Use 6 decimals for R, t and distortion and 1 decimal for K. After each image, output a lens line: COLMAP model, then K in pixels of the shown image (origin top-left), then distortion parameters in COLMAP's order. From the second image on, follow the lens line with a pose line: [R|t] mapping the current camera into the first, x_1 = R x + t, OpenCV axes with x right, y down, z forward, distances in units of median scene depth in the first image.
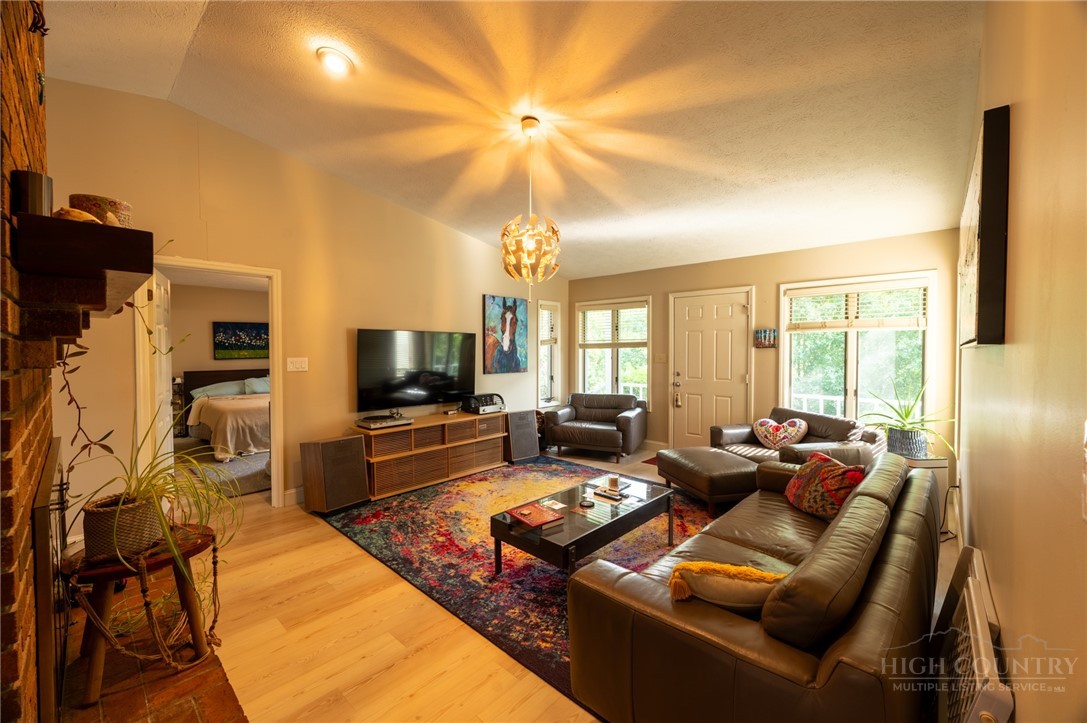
lens RADIAL K [[433.8, 0, 548.4], [0, 433.8, 359.5], [0, 0, 1]] dist [-0.002026, -0.000205]
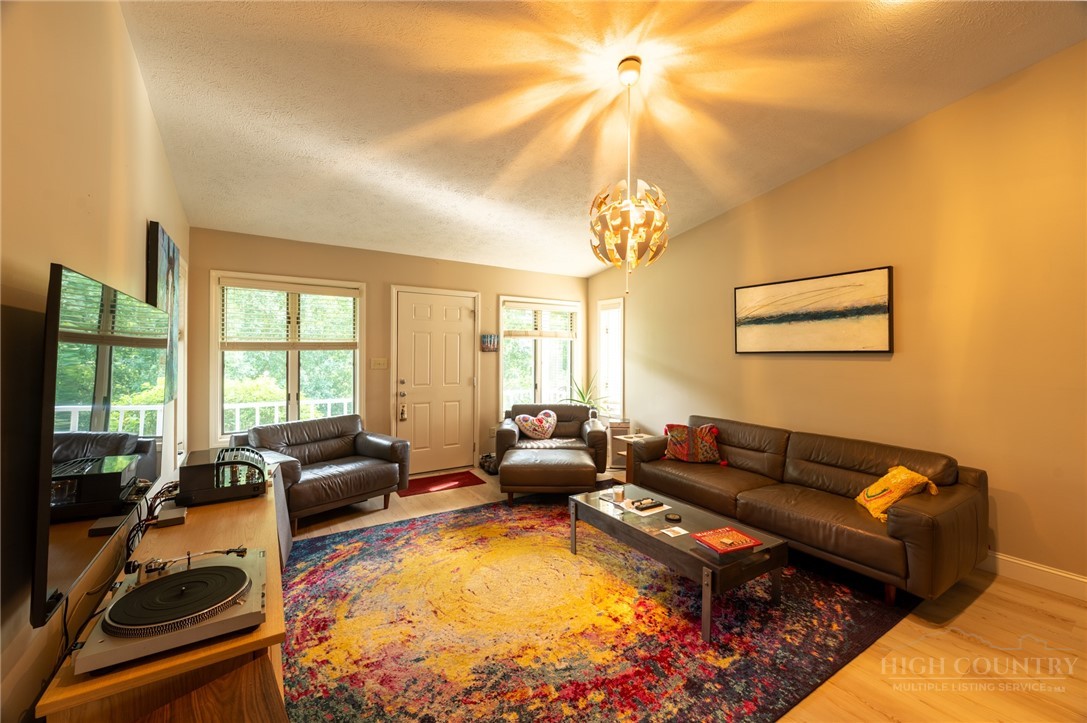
lens RADIAL K [[433.8, 0, 547.5], [0, 433.8, 352.7], [0, 0, 1]] dist [-0.002026, -0.000205]
pose [[0.246719, 0.001029, 0.969087, -0.532869], [0.018115, 0.999820, -0.005674, -0.015963], [-0.968918, 0.018955, 0.246656, 0.608907]]
